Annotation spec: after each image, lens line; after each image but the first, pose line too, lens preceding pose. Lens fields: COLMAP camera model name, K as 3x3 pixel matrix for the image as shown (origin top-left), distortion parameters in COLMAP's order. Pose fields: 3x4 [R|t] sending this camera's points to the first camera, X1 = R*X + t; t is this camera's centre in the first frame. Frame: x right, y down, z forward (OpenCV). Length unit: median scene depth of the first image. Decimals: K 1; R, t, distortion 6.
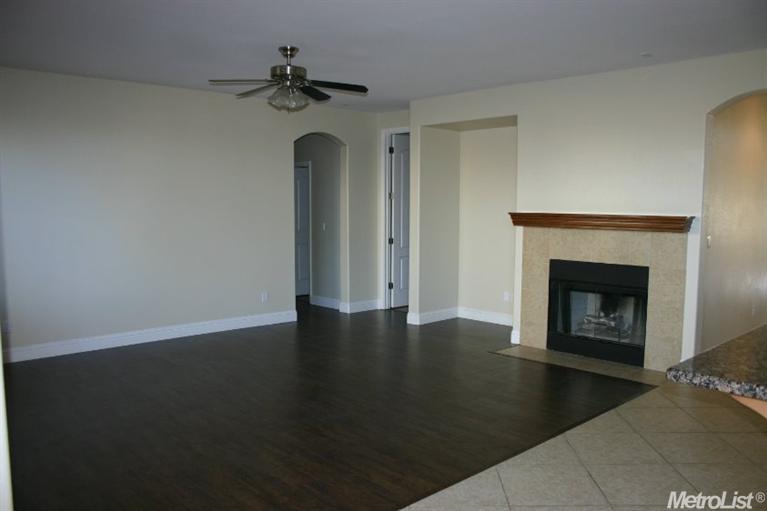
lens RADIAL K [[639.5, 0, 383.6], [0, 639.5, 256.2], [0, 0, 1]] dist [-0.117489, 0.074818]
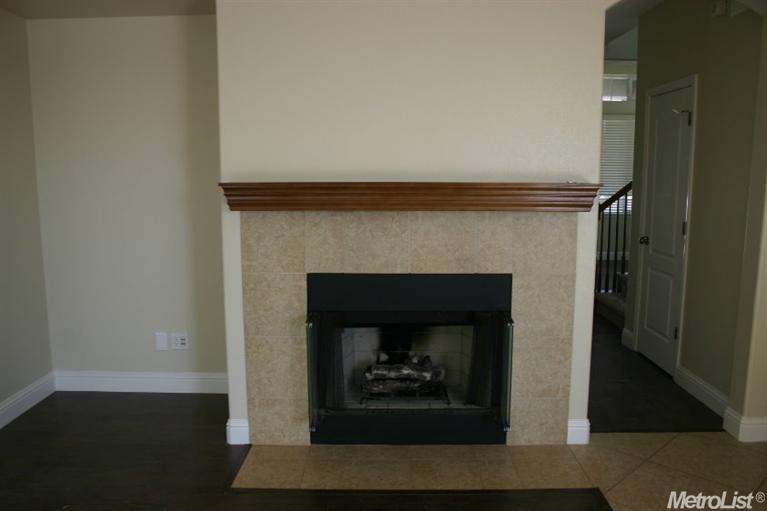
lens RADIAL K [[639.5, 0, 384.1], [0, 639.5, 258.9], [0, 0, 1]] dist [-0.117489, 0.074818]
pose [[0.693834, -0.103943, 0.712594, -0.060748], [0.065827, 0.994540, 0.080975, -0.046889], [-0.717120, -0.009275, 0.696888, 0.631931]]
